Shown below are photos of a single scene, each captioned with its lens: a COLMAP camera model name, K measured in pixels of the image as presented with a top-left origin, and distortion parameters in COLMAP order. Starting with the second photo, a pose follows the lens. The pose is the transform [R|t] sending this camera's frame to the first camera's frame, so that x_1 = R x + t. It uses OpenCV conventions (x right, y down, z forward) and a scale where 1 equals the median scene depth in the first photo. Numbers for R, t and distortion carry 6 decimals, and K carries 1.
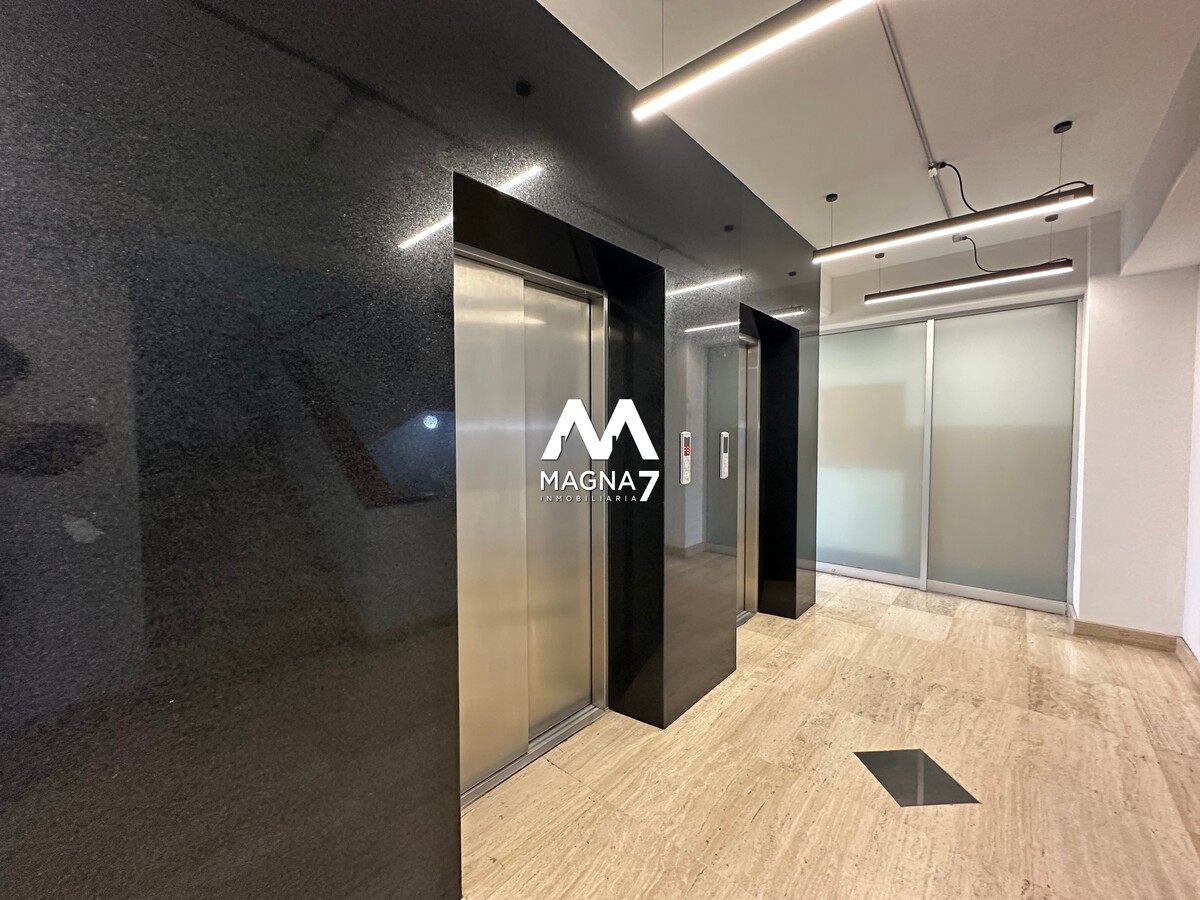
lens RADIAL K [[479.4, 0, 599.1], [0, 479.4, 451.1], [0, 0, 1]] dist [-0.001606, 0.000350]
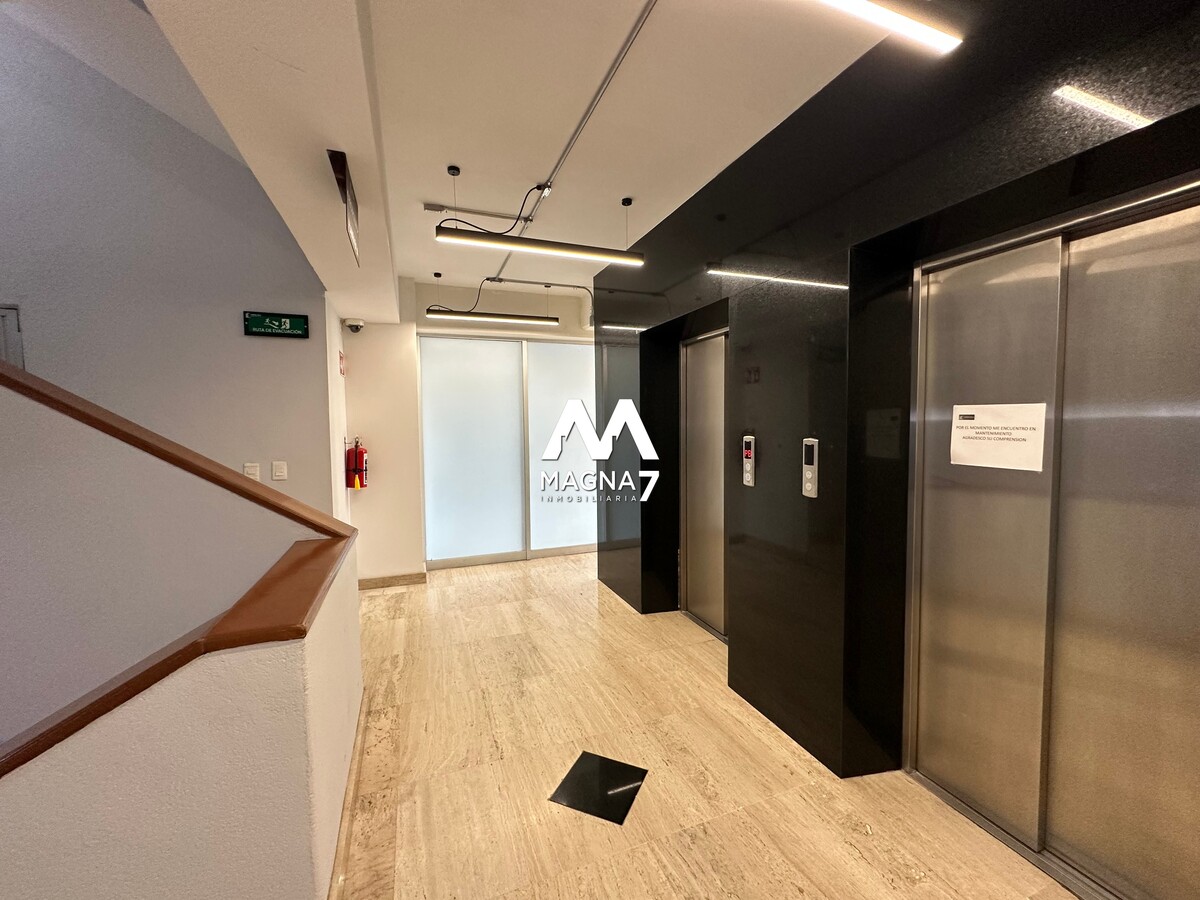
lens RADIAL K [[479.4, 0, 599.1], [0, 479.4, 451.1], [0, 0, 1]] dist [-0.001606, 0.000350]
pose [[-0.460377, 0.056467, -0.885926, 1.273242], [-0.023134, 0.996873, 0.075561, -0.079701], [0.887422, 0.055282, -0.457631, 1.200178]]
